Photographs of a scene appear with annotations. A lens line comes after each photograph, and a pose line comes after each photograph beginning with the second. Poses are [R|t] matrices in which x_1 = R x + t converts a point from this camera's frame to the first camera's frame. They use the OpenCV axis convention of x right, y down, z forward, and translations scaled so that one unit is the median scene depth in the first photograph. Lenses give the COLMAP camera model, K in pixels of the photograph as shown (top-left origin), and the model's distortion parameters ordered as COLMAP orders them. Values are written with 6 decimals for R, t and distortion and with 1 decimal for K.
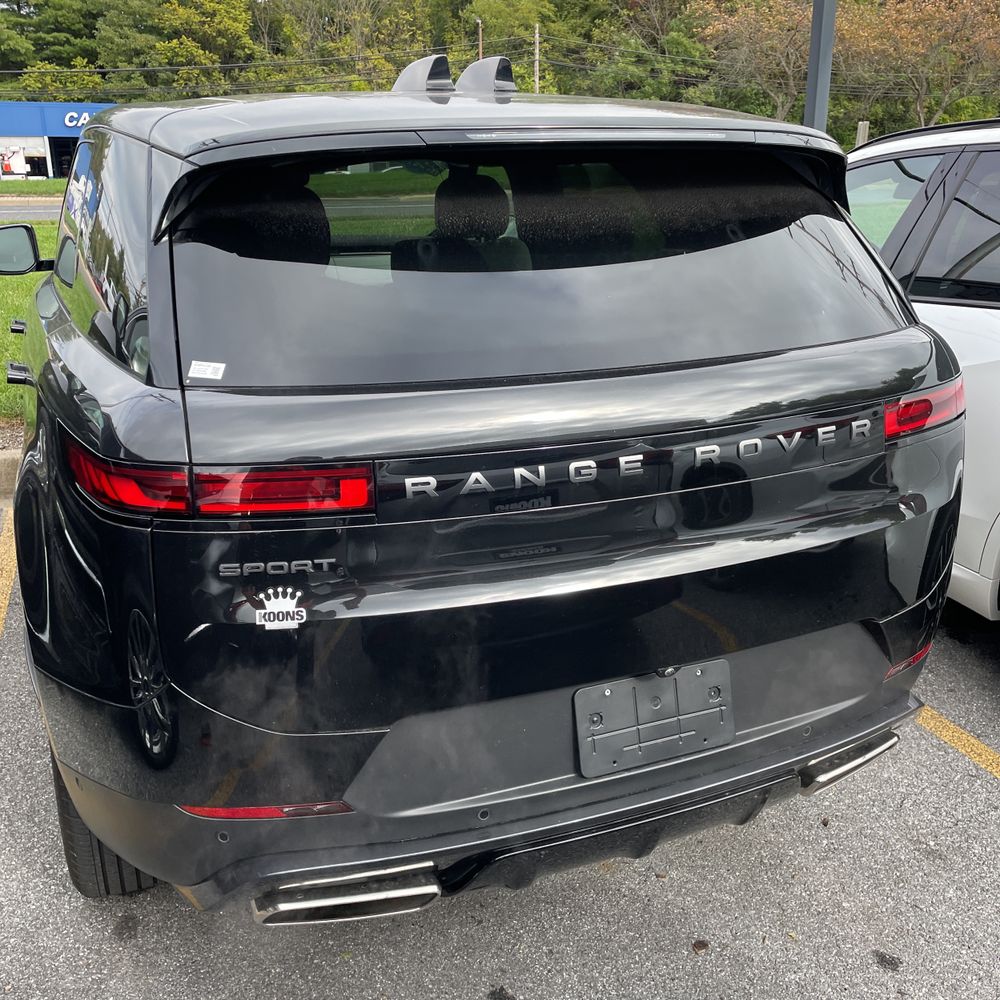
lens RADIAL K [[1002.8, 0, 480.3], [0, 1002.8, 482.4], [0, 0, 1]] dist [0.046314, 0.000000]
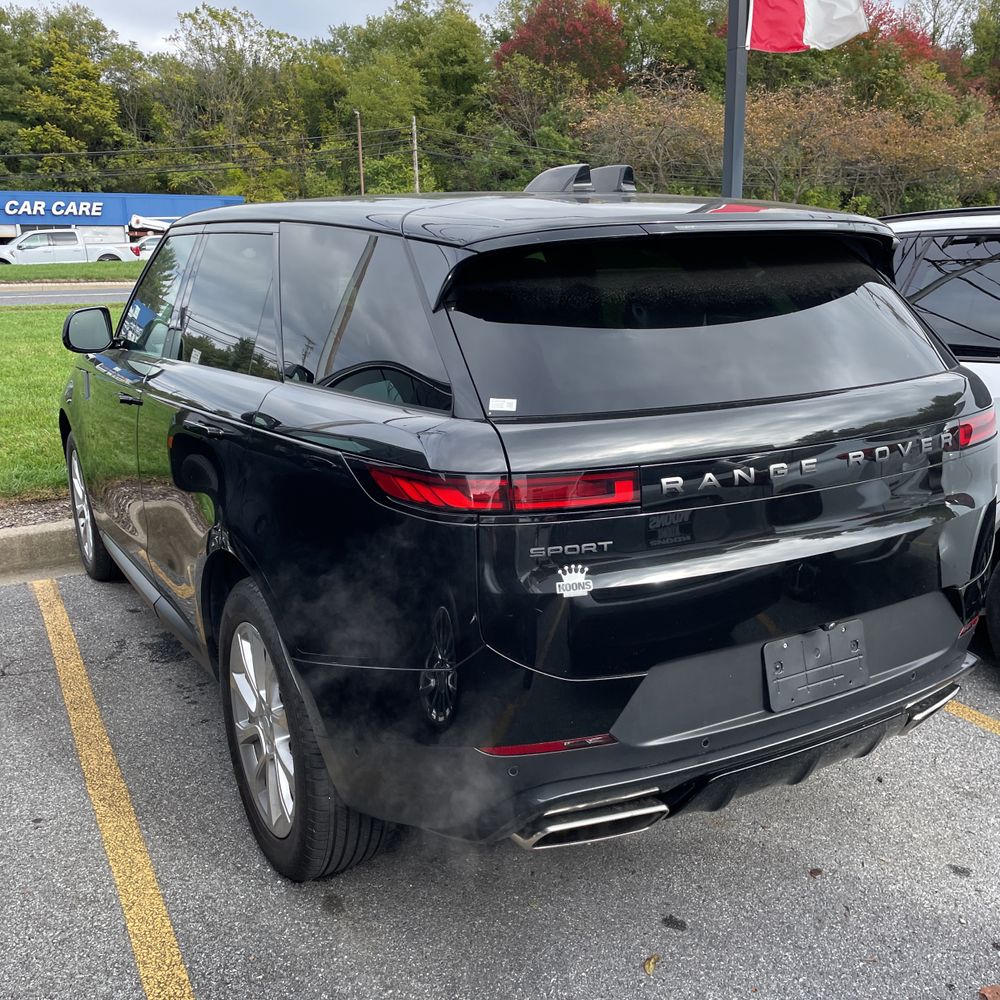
lens RADIAL K [[1002.8, 0, 500.5], [0, 1002.8, 497.5], [0, 0, 1]] dist [0.046314, 0.000000]
pose [[0.990448, -0.039705, 0.132049, -0.314881], [0.048037, 0.997010, -0.060522, 0.062004], [-0.129251, 0.066287, 0.989394, -0.200561]]
